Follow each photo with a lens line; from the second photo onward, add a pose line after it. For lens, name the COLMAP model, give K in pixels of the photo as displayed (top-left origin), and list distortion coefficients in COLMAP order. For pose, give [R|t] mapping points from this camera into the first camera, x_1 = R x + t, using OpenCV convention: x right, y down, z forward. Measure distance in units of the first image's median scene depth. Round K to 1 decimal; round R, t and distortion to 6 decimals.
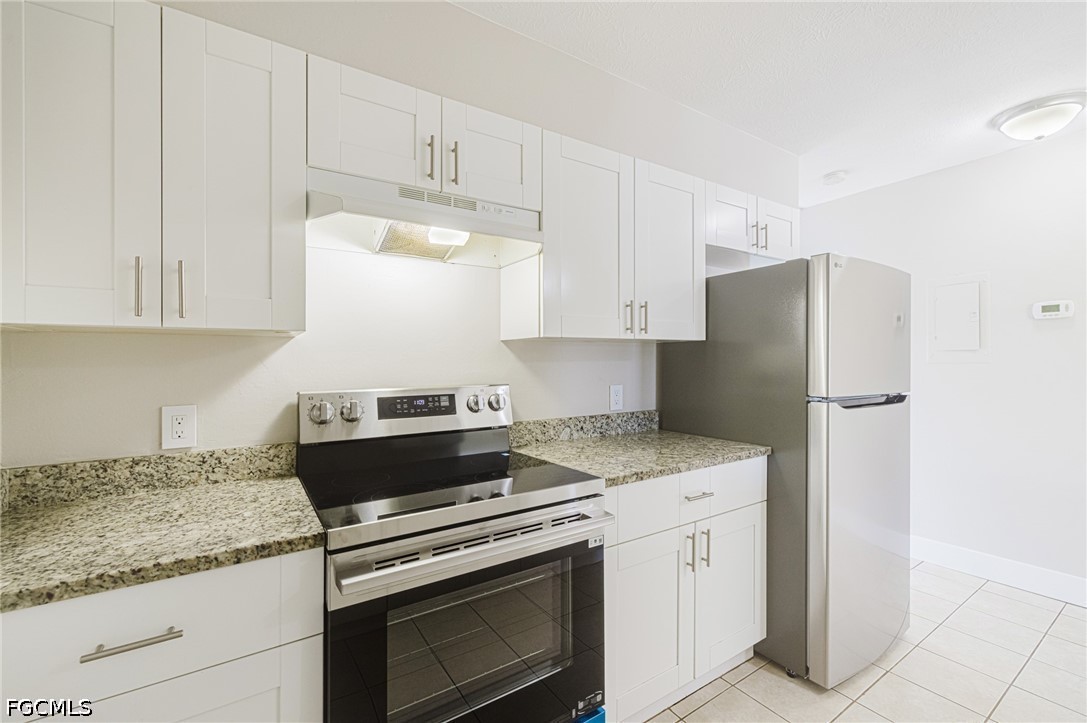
lens RADIAL K [[457.9, 0, 543.5], [0, 457.9, 361.5], [0, 0, 1]] dist [0.001659, 0.000184]
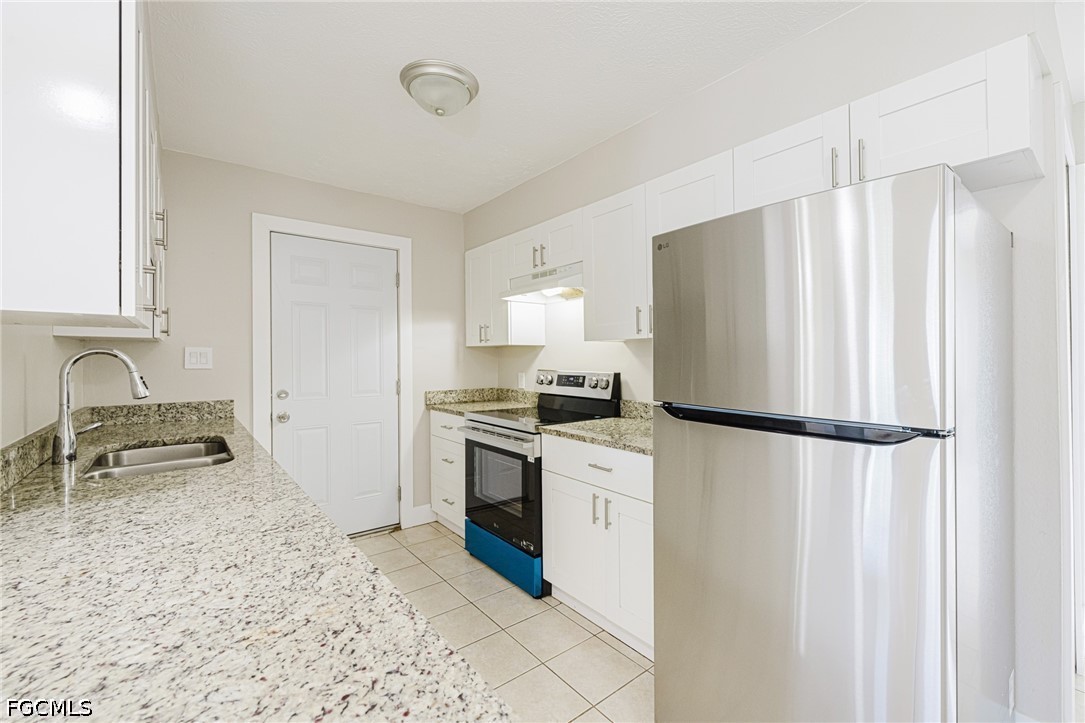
lens RADIAL K [[464.8, 0, 541.6], [0, 464.8, 352.0], [0, 0, 1]] dist [-0.000396, 0.000104]
pose [[0.079595, -0.002085, -0.996825, 1.532385], [0.003853, 0.999991, -0.001784, -0.014627], [0.996820, -0.003699, 0.079602, 0.720545]]
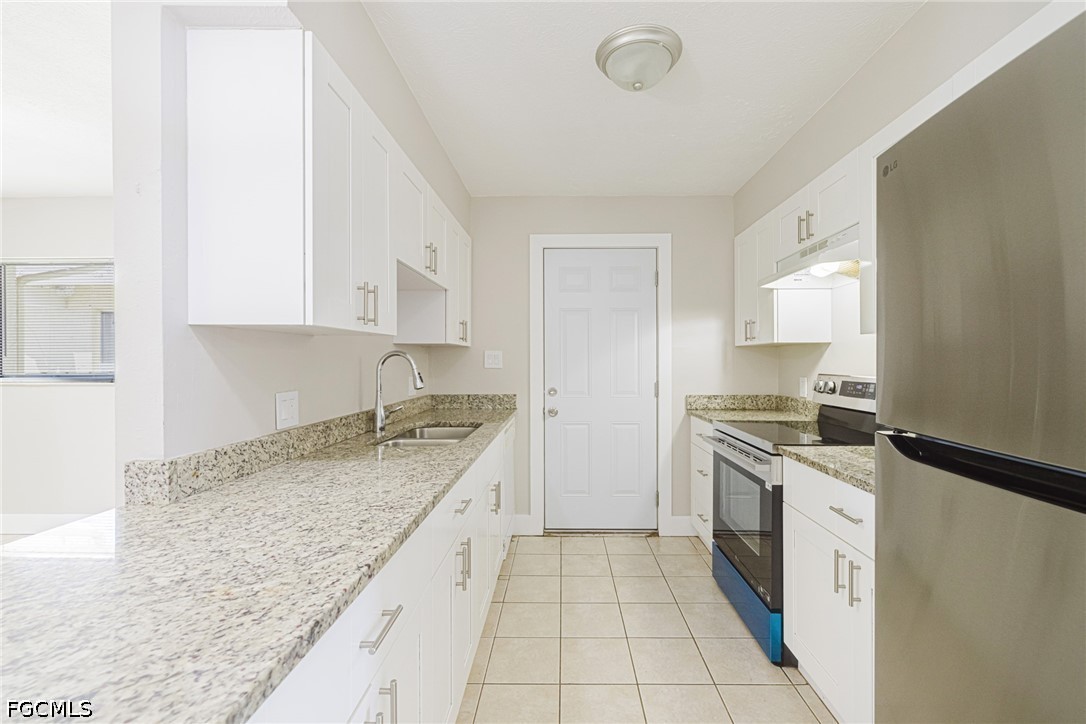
lens RADIAL K [[463.2, 0, 543.0], [0, 463.2, 362.0], [0, 0, 1]] dist [0.001803, 0.000367]
pose [[-0.571320, 0.012486, -0.820632, 1.335526], [0.010196, 0.999915, 0.008116, -0.003819], [0.820664, -0.003730, -0.571399, 0.996363]]
